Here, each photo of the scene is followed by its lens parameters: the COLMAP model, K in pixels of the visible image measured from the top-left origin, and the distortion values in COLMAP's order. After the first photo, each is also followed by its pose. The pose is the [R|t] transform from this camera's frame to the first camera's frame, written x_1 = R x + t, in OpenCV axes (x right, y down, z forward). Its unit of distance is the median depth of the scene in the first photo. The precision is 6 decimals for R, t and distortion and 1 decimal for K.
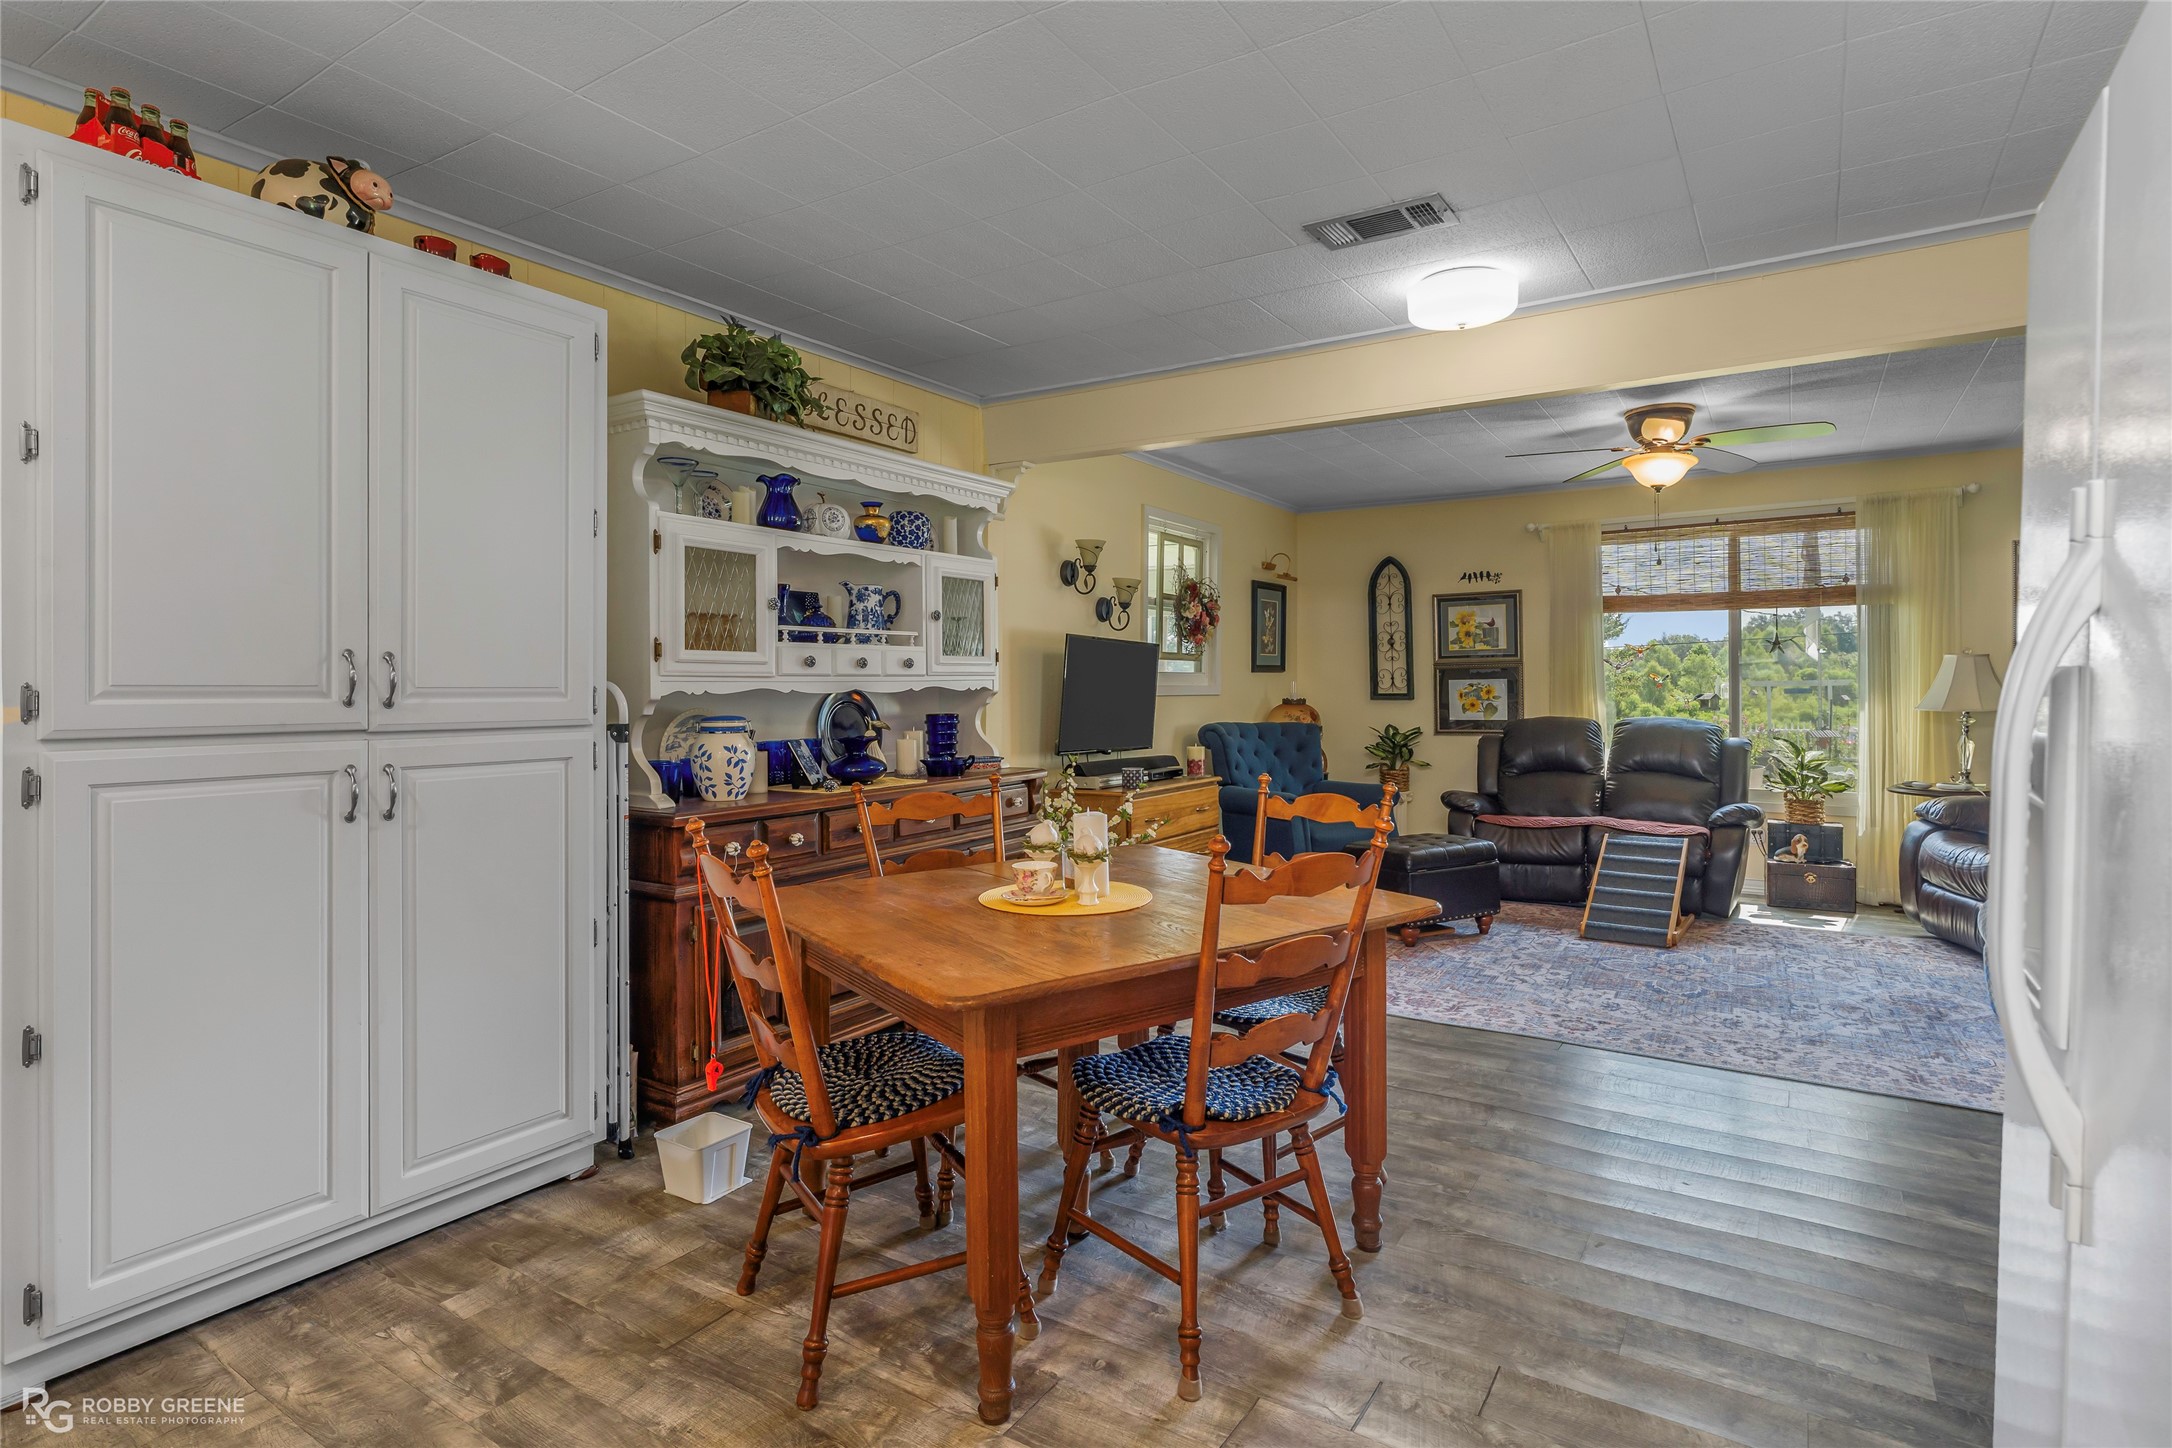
lens RADIAL K [[1087.0, 0, 1096.1], [0, 1087.0, 684.8], [0, 0, 1]] dist [-0.002997, -0.000647]
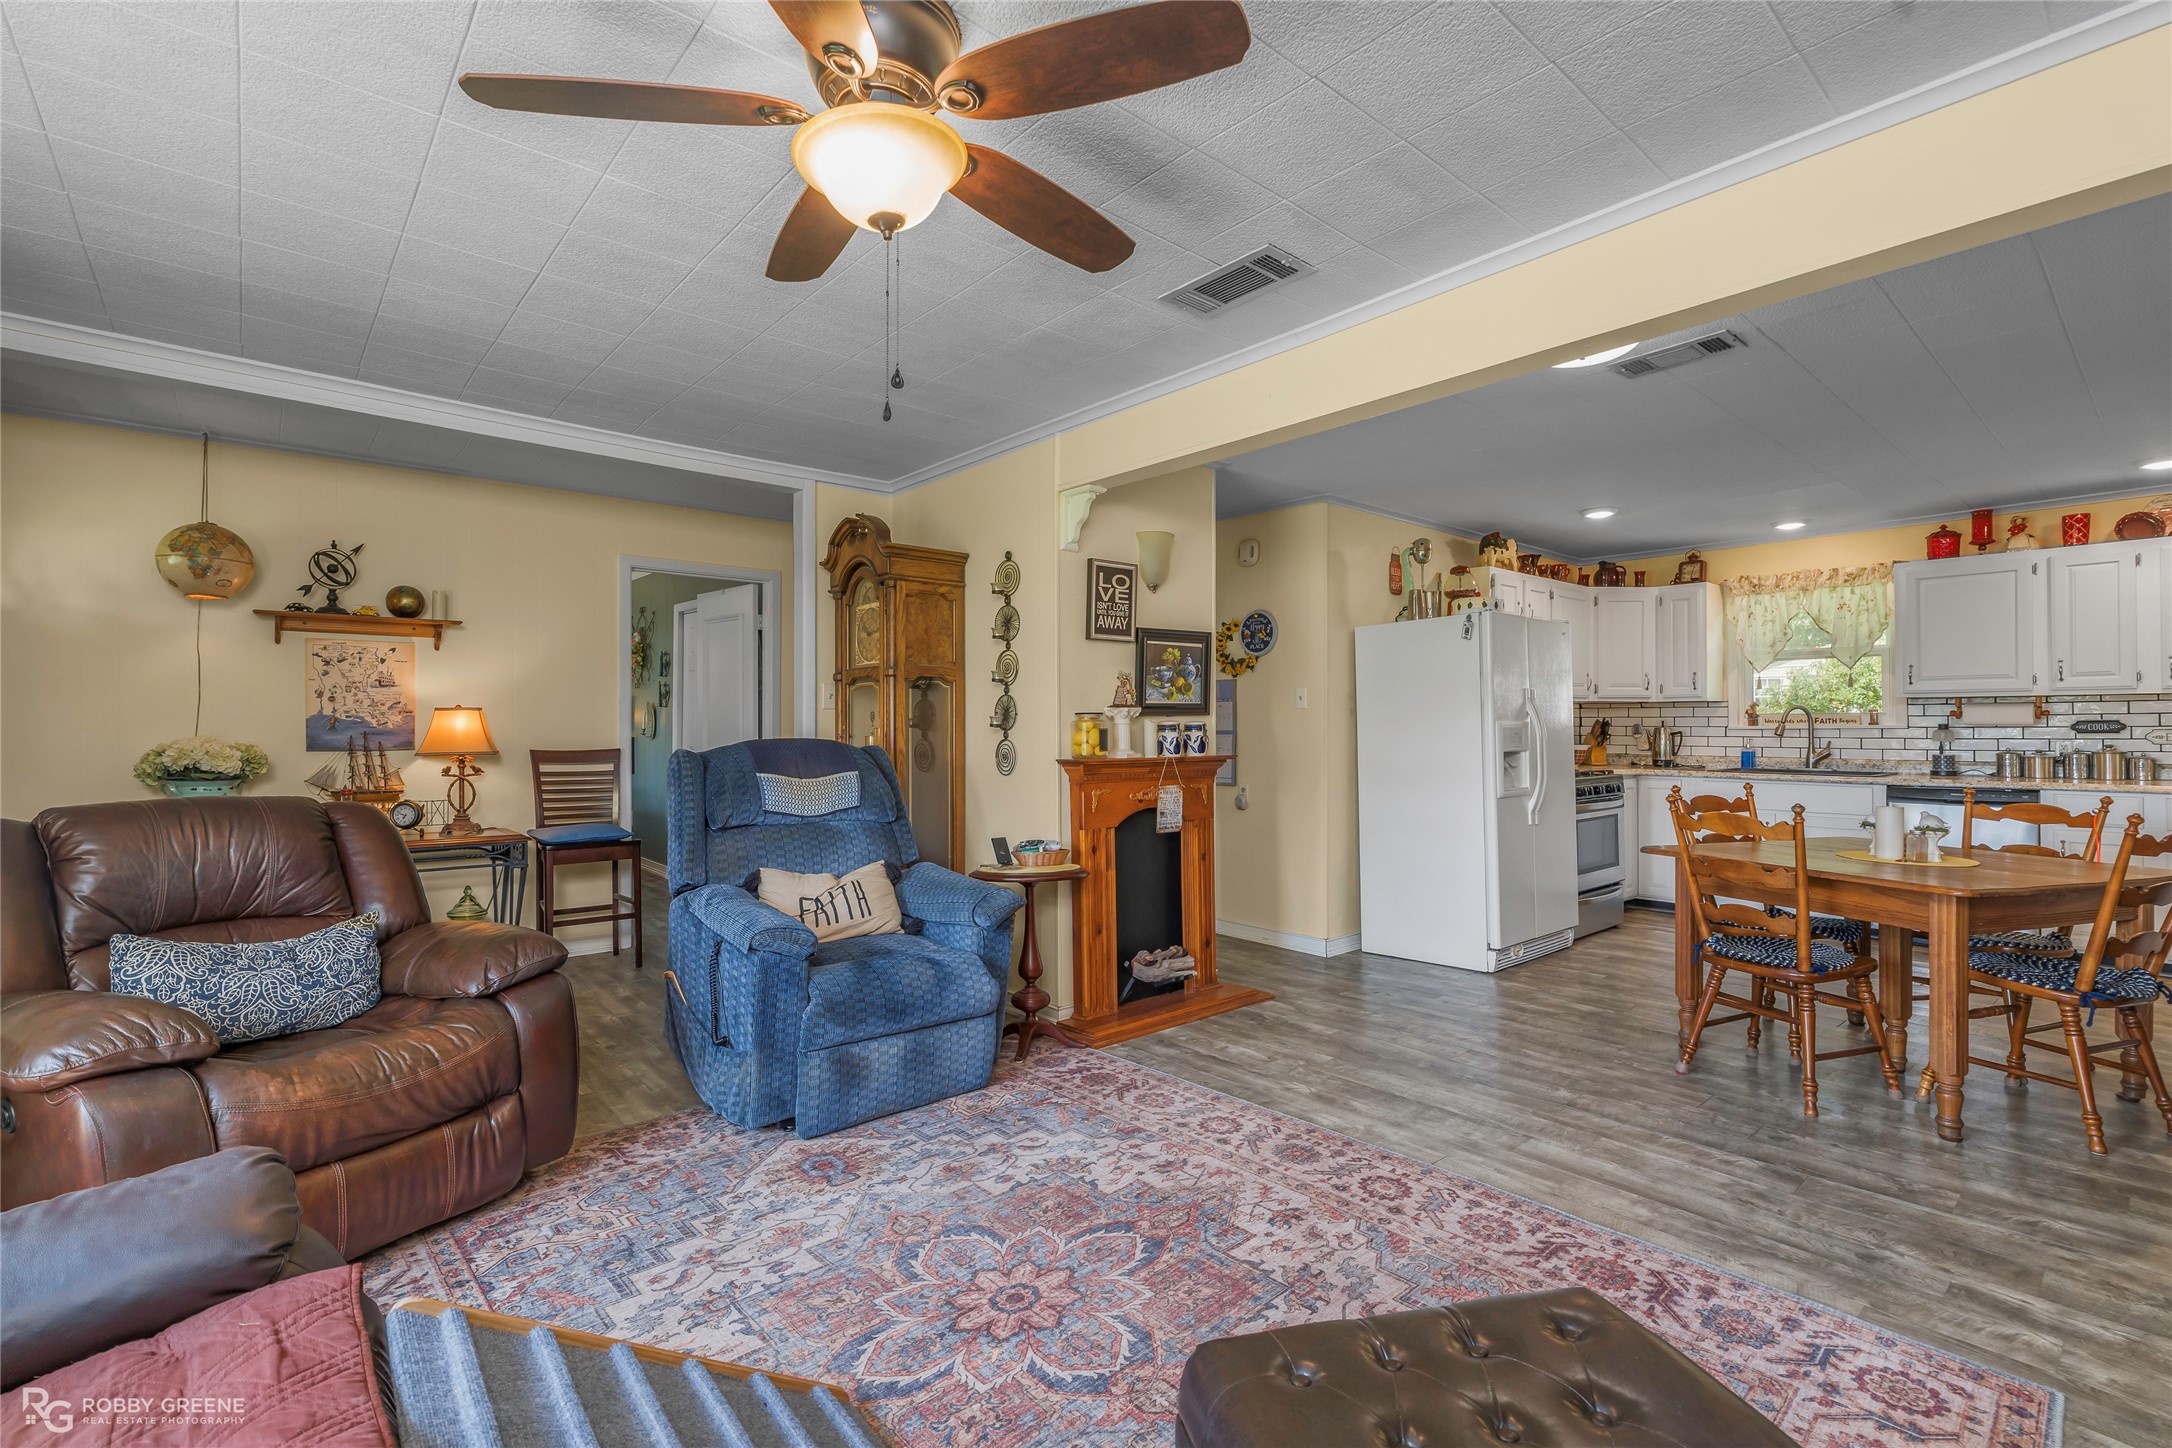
lens RADIAL K [[978.3, 0, 1089.6], [0, 978.3, 721.2], [0, 0, 1]] dist [-0.002664, 0.001118]
pose [[-0.960879, 0.006172, 0.276900, 0.290881], [0.004120, 0.999960, -0.007992, 0.001435], [-0.276938, -0.006539, -0.960866, 1.097672]]
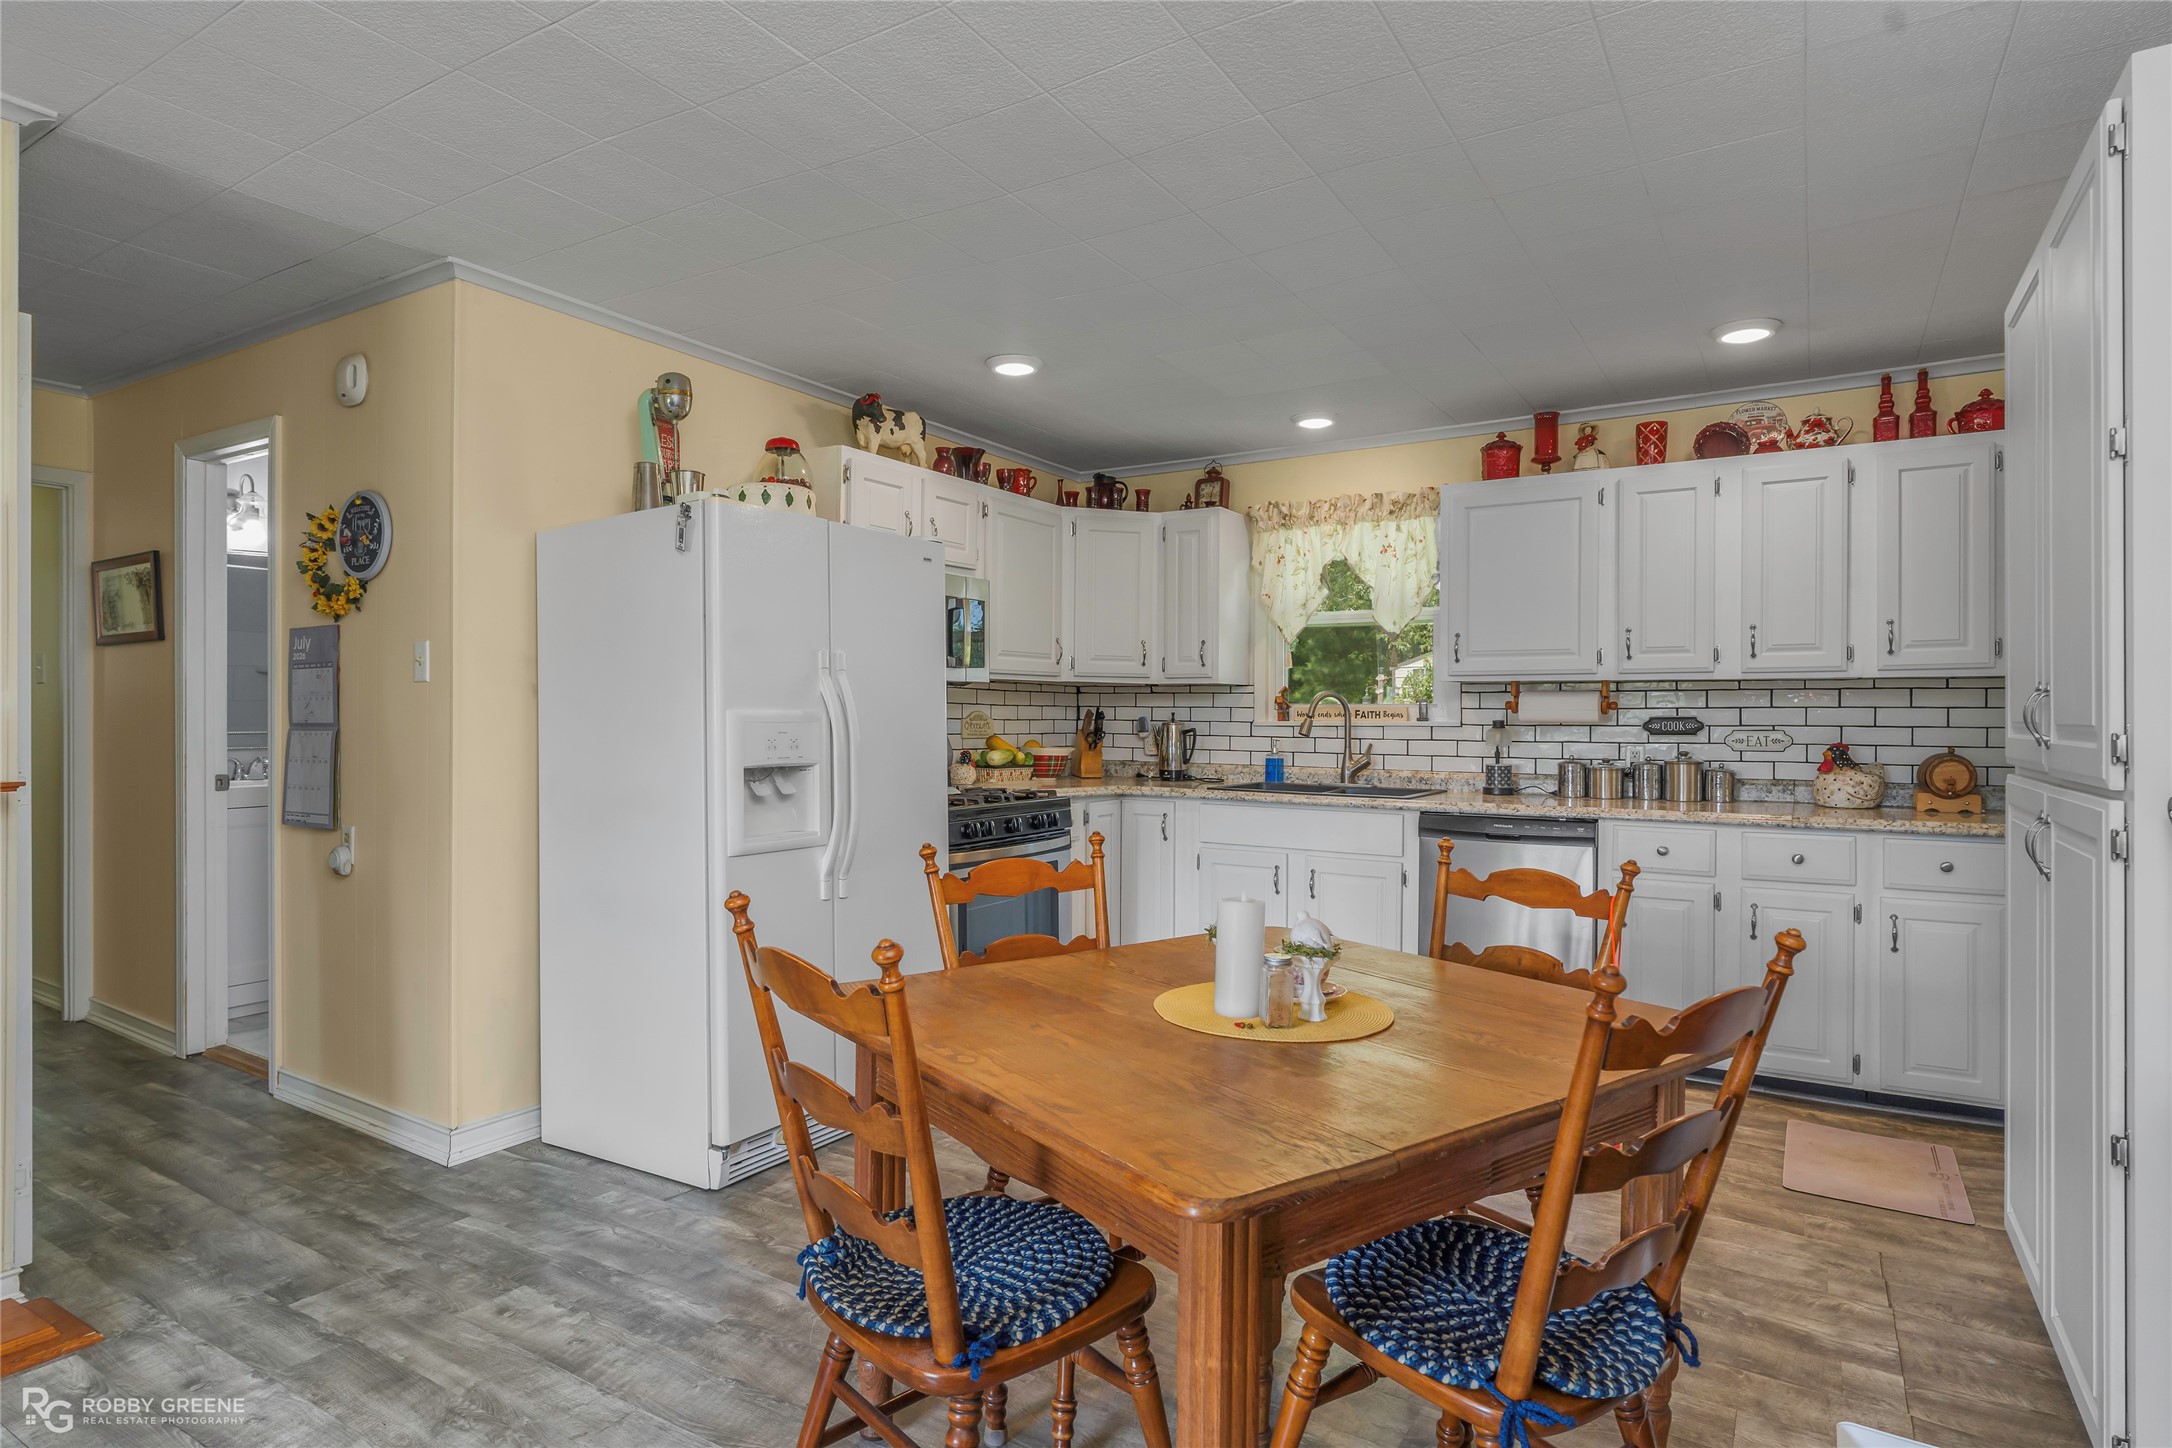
lens RADIAL K [[1157.5, 0, 1086.0], [0, 1157.5, 724.0], [0, 0, 1]] dist [-0.006517, -0.000379]
pose [[-0.999860, -0.003472, -0.016366, 0.045397], [-0.003533, 0.999987, 0.003697, 0.000496], [0.016353, 0.003755, -0.999859, 0.727699]]
